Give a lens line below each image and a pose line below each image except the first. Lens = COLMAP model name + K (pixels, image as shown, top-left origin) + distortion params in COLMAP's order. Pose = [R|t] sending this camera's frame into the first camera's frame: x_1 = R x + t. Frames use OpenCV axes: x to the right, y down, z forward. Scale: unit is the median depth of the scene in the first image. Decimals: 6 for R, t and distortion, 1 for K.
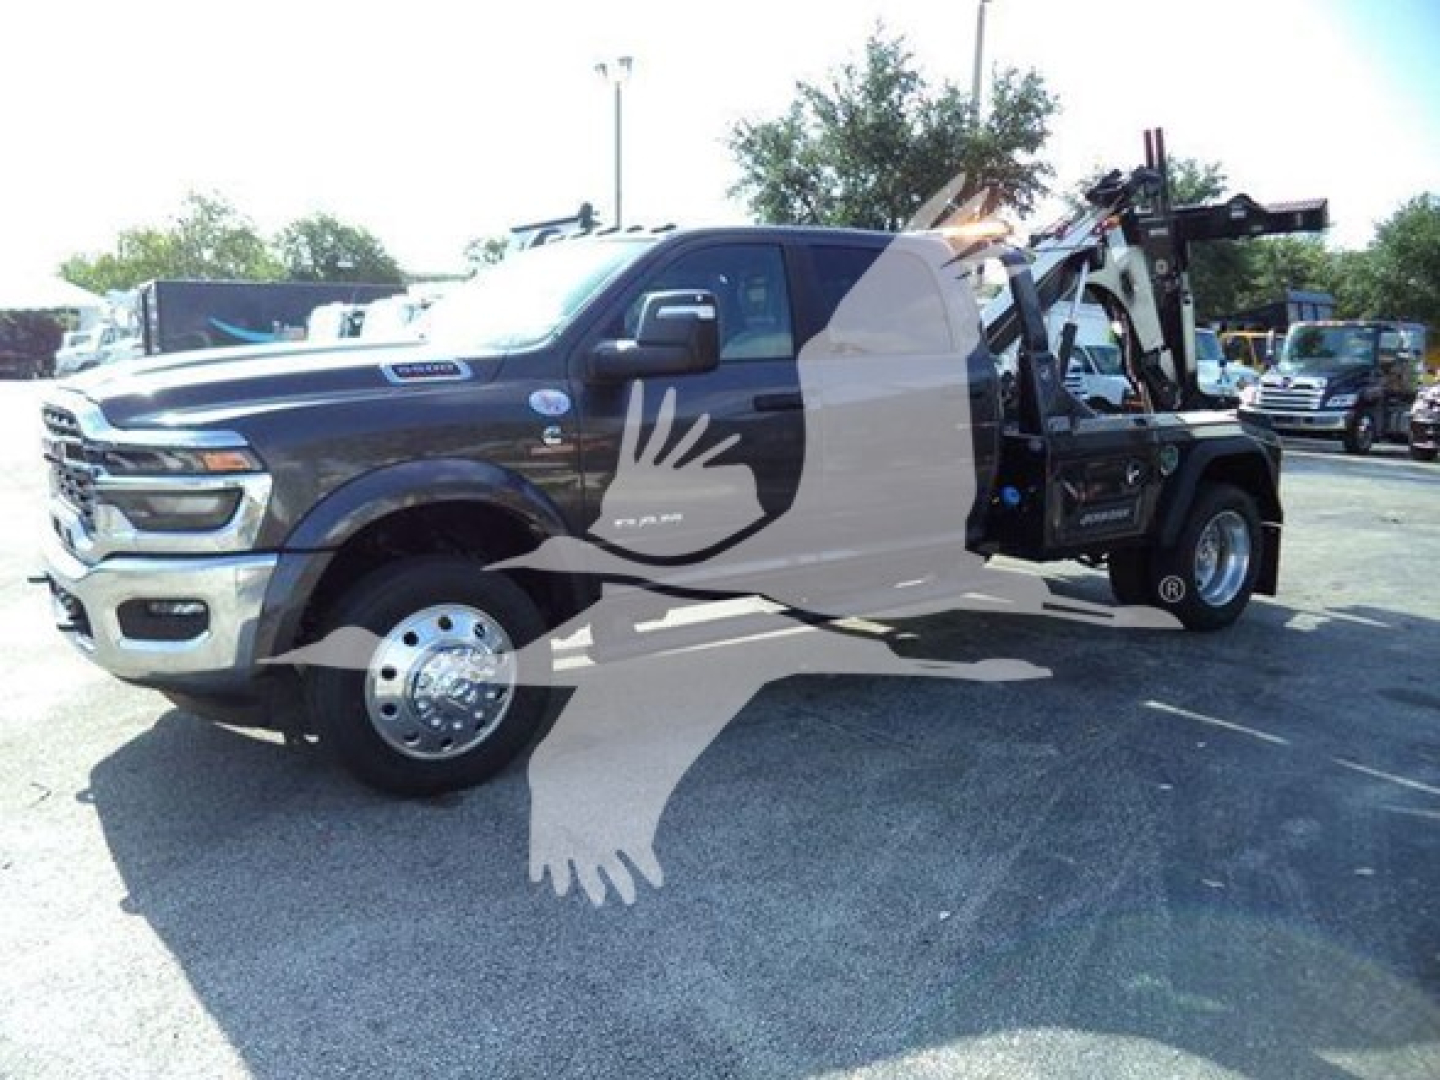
lens RADIAL K [[1166.9, 0, 720.5], [0, 1166.9, 547.2], [0, 0, 1]] dist [-0.028478, 0.001596]
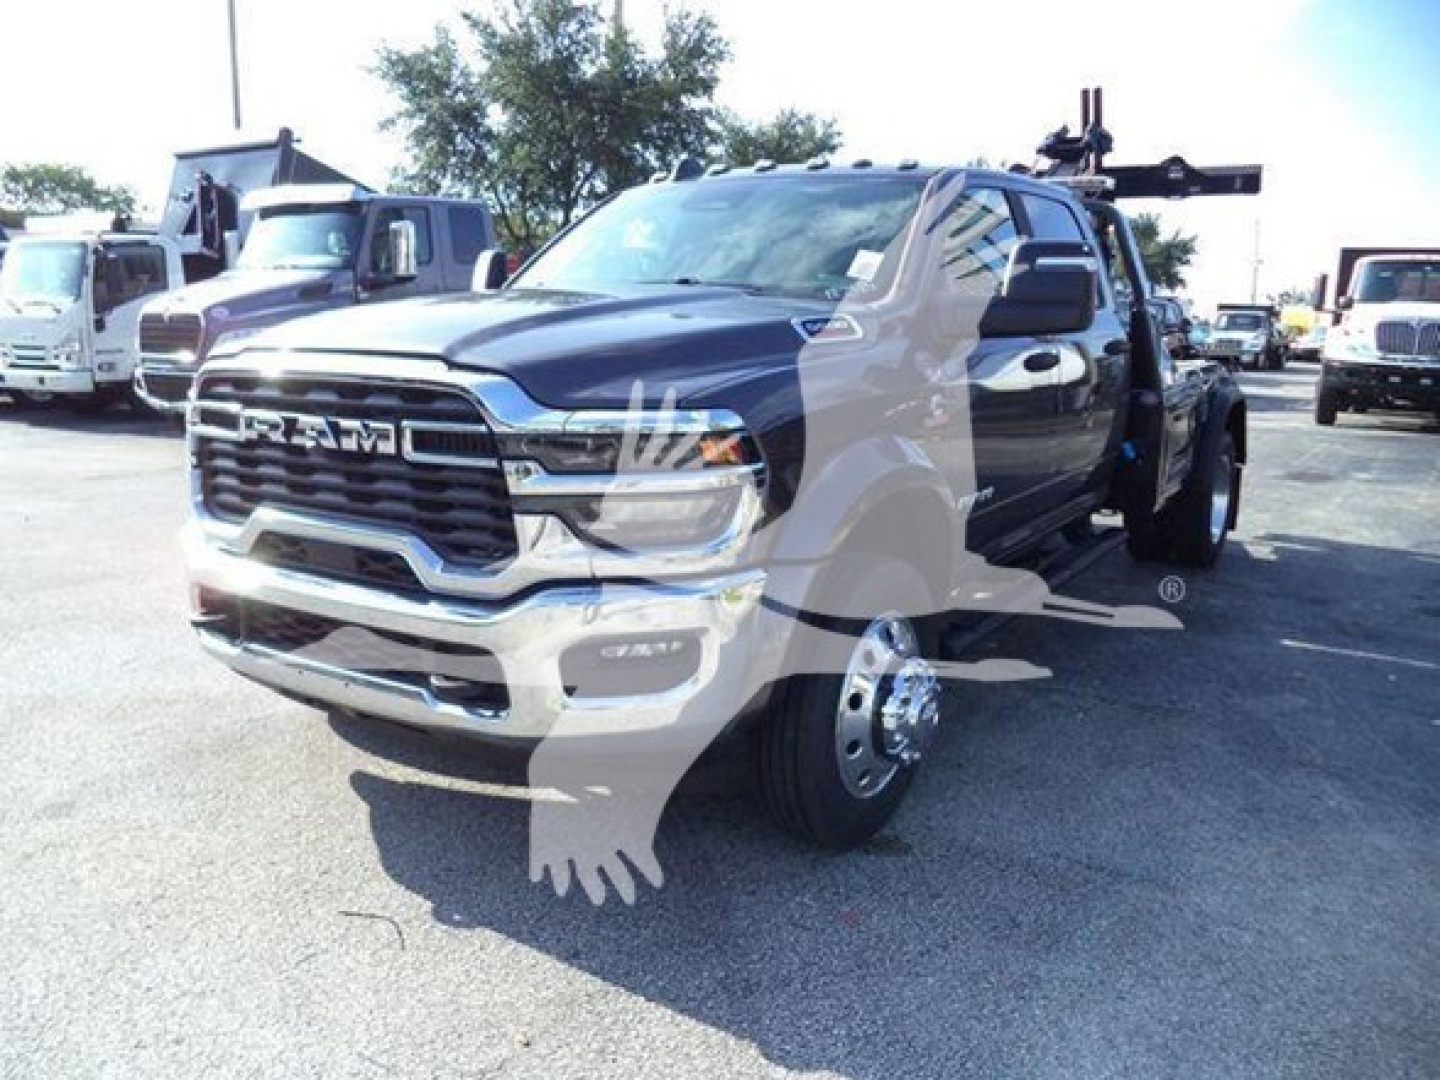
lens RADIAL K [[1166.9, 0, 731.8], [0, 1166.9, 561.2], [0, 0, 1]] dist [-0.028478, 0.001596]
pose [[0.929972, -0.074951, 0.359910, -0.102223], [0.054628, 0.996302, 0.066325, -0.007932], [-0.363550, -0.042020, 0.930627, 0.041895]]
